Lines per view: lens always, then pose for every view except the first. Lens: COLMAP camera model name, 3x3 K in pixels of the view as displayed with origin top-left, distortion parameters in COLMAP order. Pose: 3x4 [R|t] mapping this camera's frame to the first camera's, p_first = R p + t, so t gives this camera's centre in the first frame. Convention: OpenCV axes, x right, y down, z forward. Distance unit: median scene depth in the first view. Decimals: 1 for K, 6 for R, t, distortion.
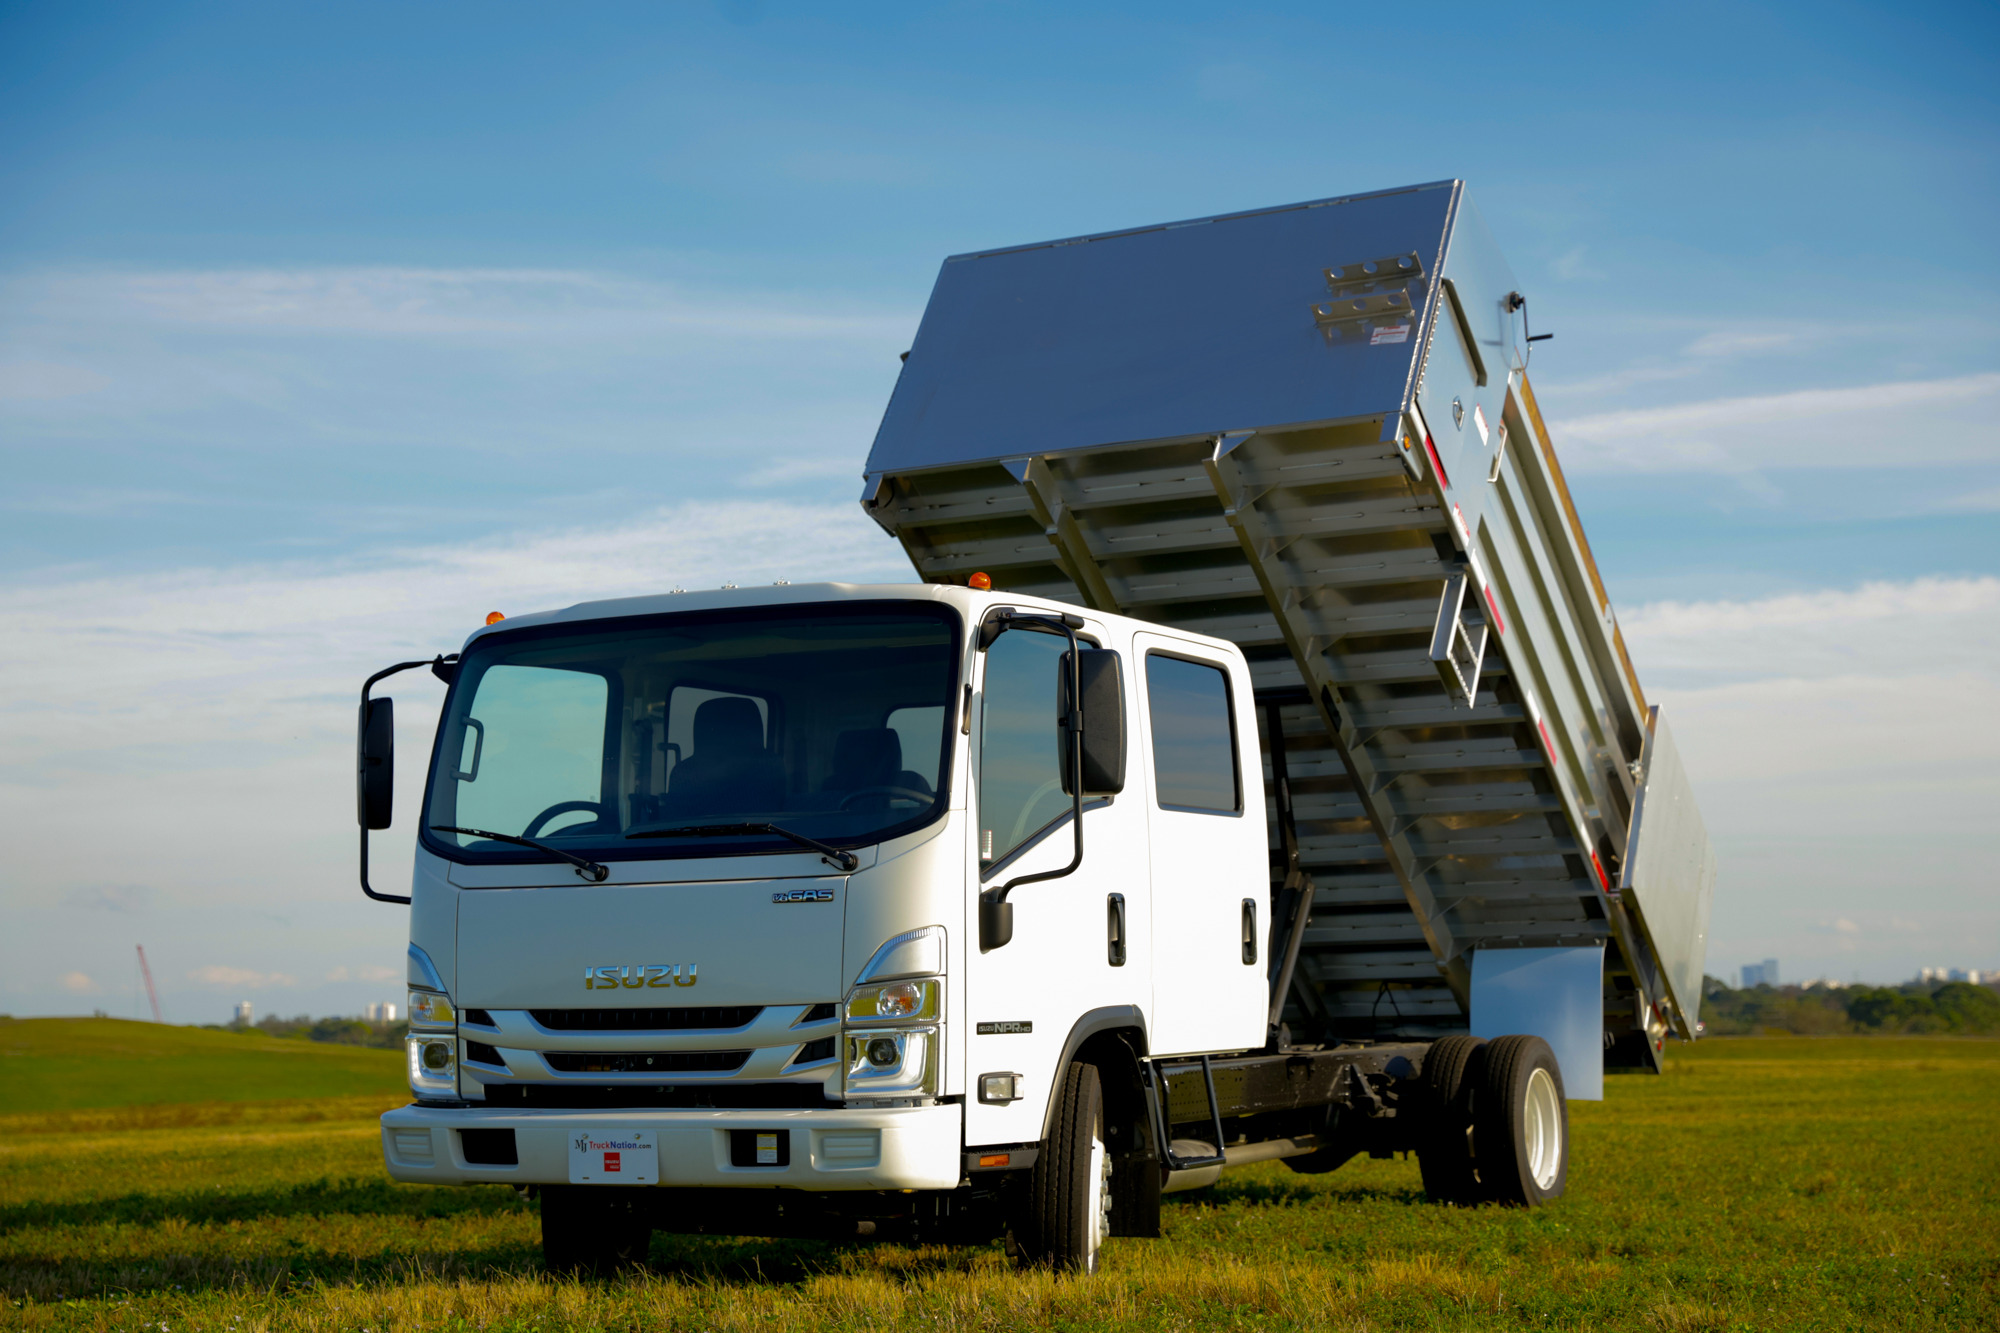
lens RADIAL K [[3093.7, 0, 1000.0], [0, 3093.7, 666.5], [0, 0, 1]] dist [0.035421, -0.006510]
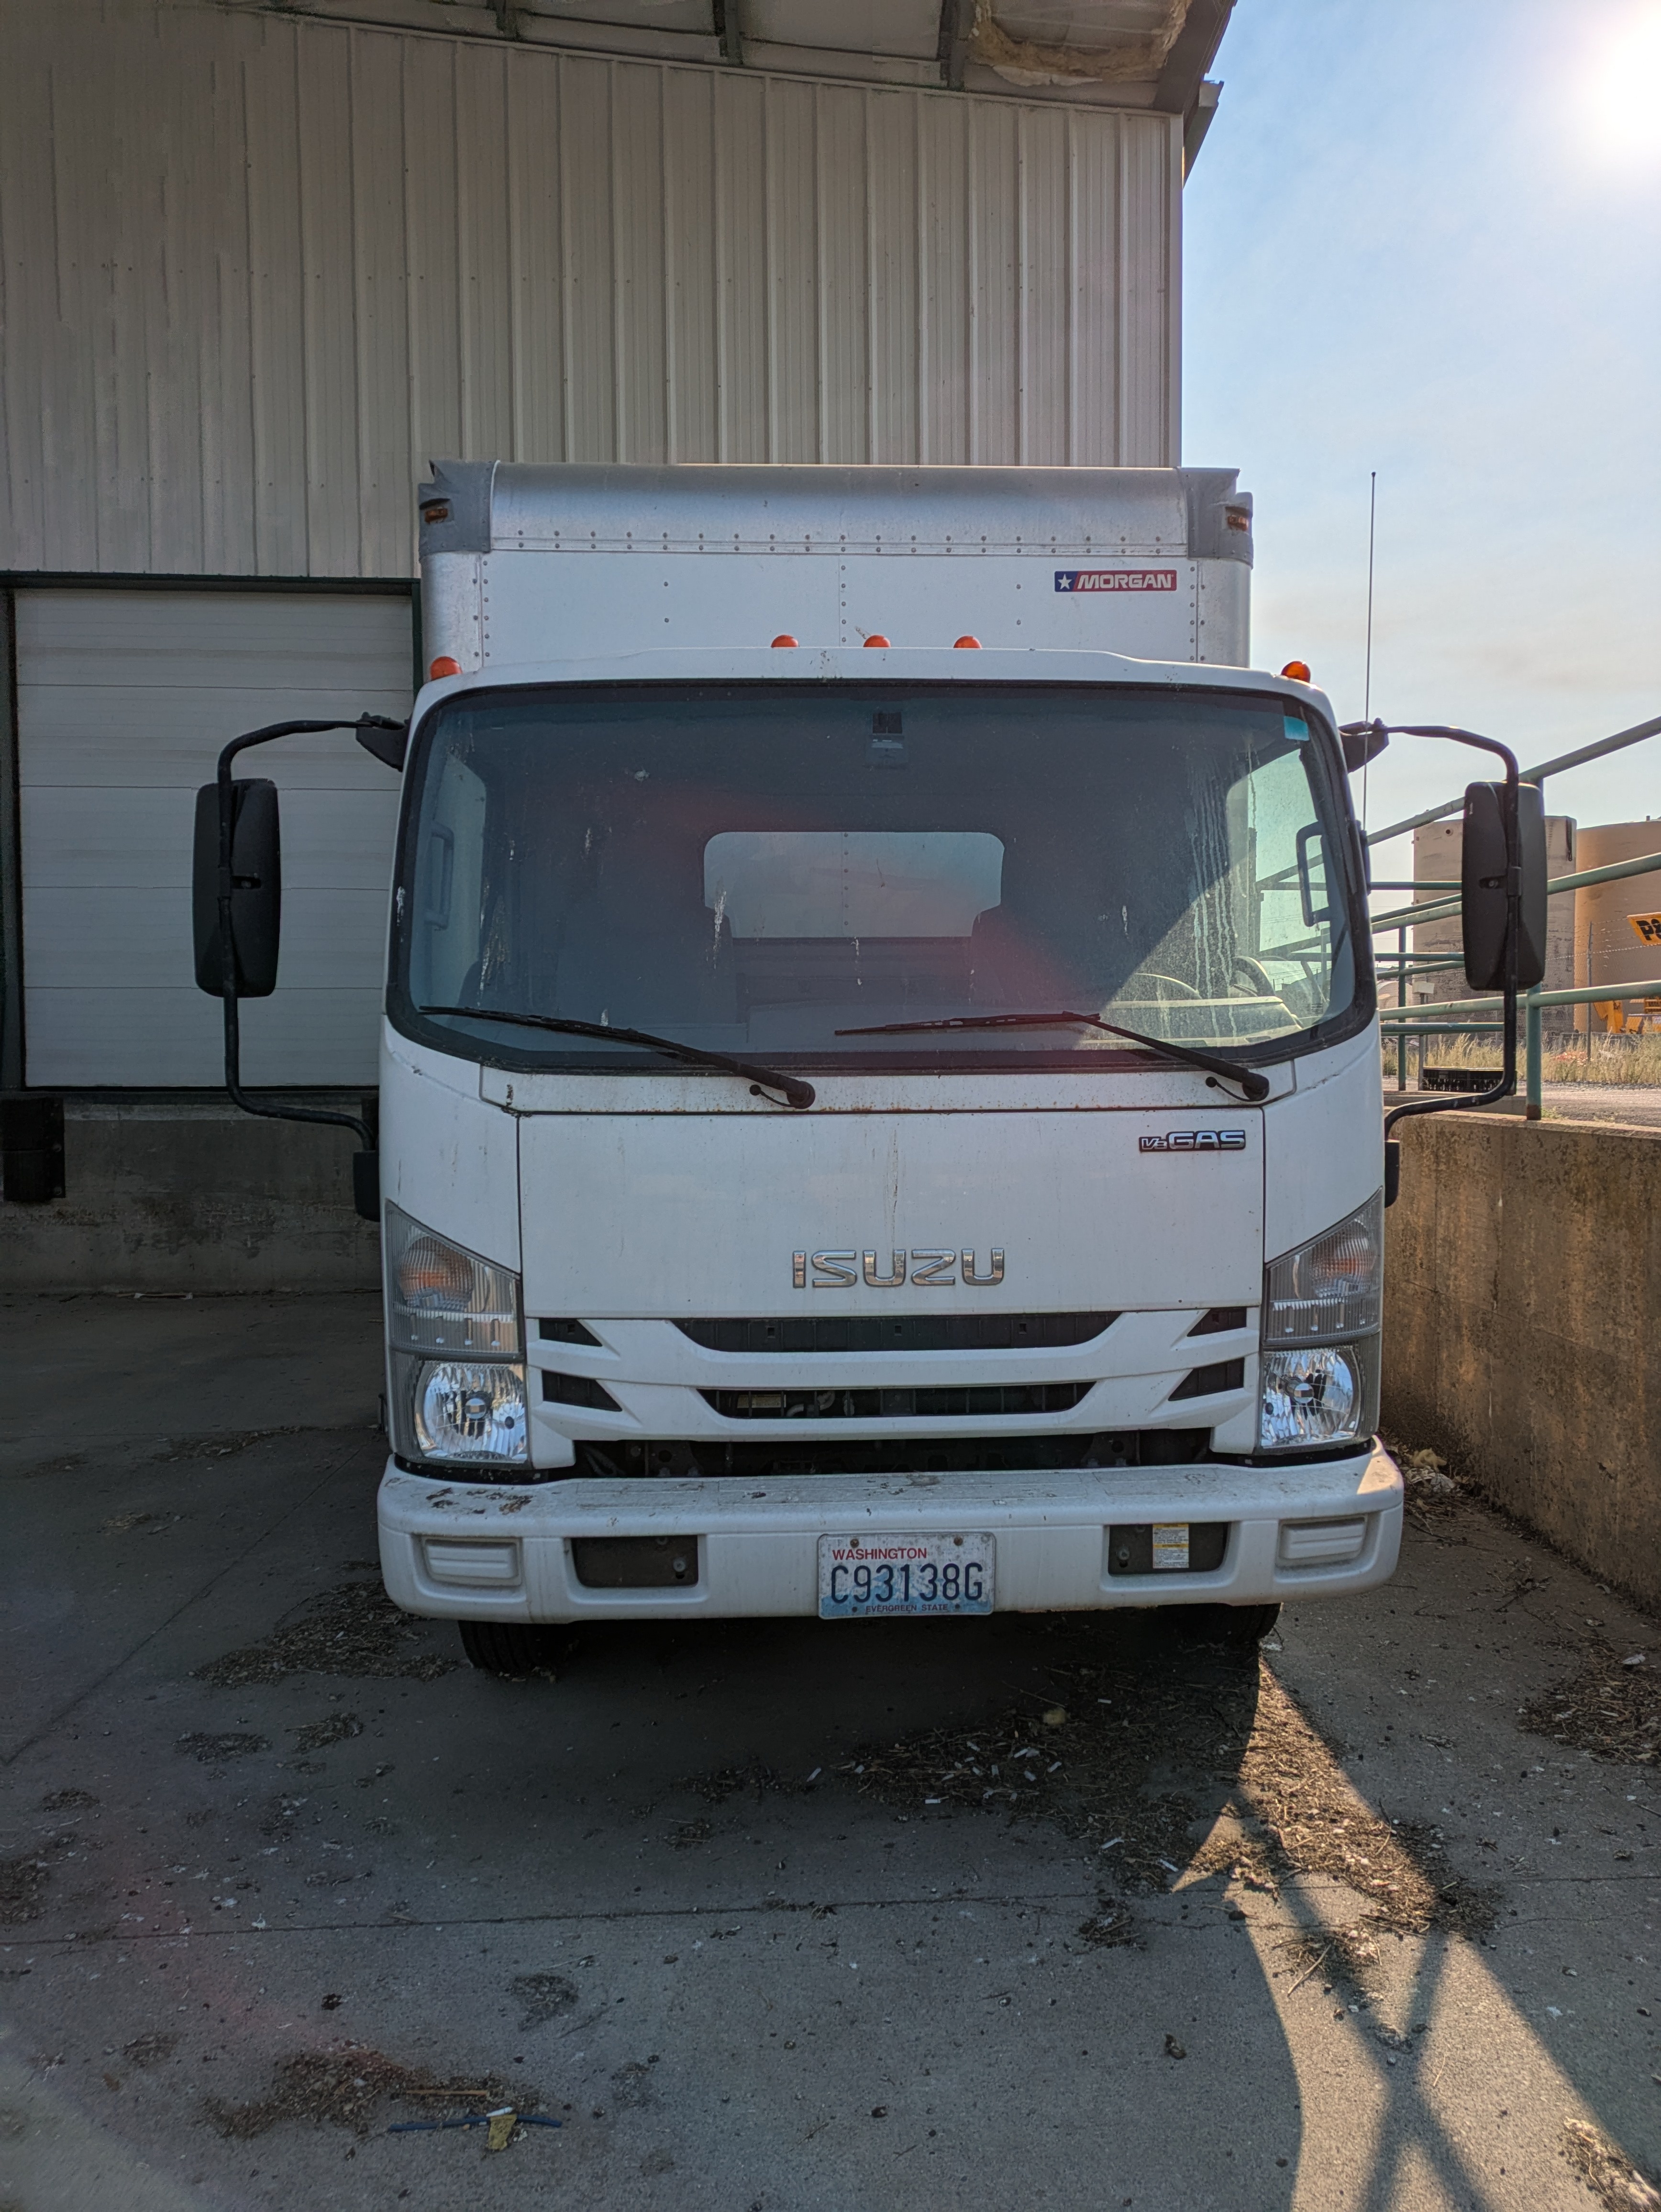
lens RADIAL K [[1578.8, 0, 830.5], [0, 1578.8, 1106.0], [0, 0, 1]] dist [0.006984, 0.000867]
pose [[0.869741, -0.007675, 0.493449, -0.282798], [-0.060683, 0.990628, 0.122367, 0.032066], [-0.489763, -0.136371, 0.861124, 0.748919]]
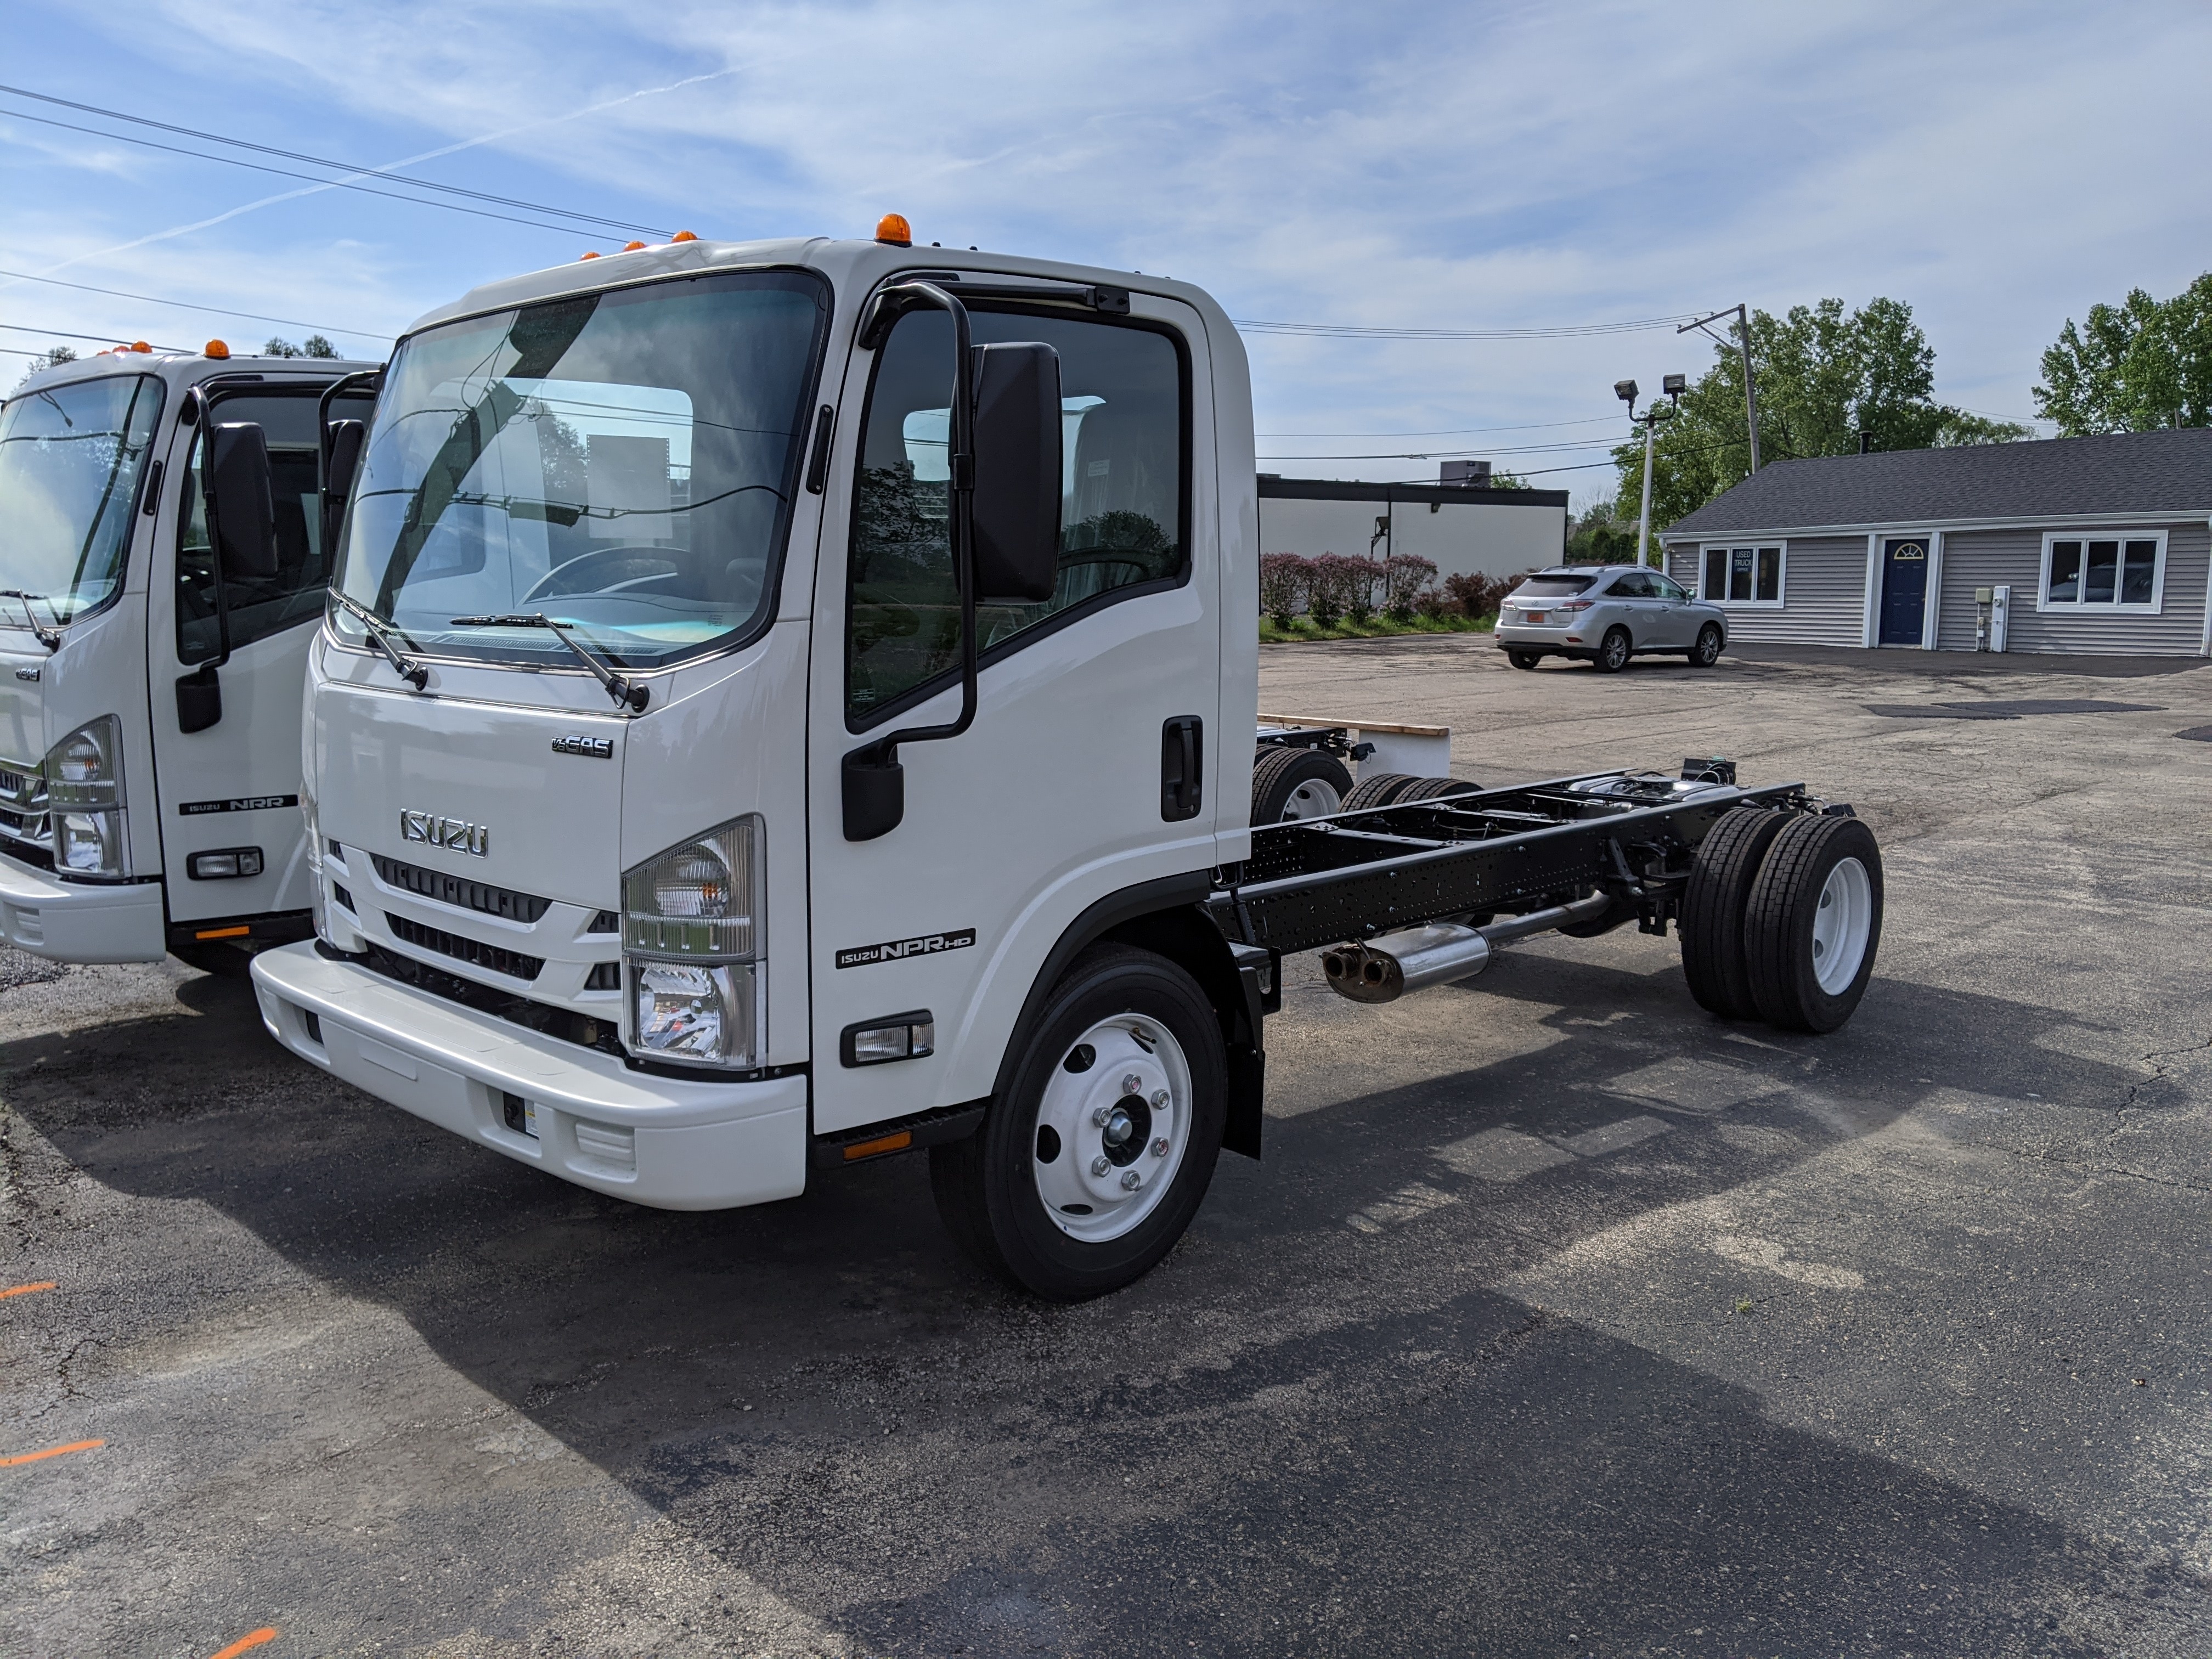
lens RADIAL K [[1733.5, 0, 1064.0], [0, 1733.5, 845.0], [0, 0, 1]] dist [0.156908, -0.000534]
pose [[0.944804, 0.069110, -0.320264, 0.150786], [0.015897, 0.966679, 0.255497, 0.001268], [0.327250, -0.246486, 0.912224, 0.679497]]
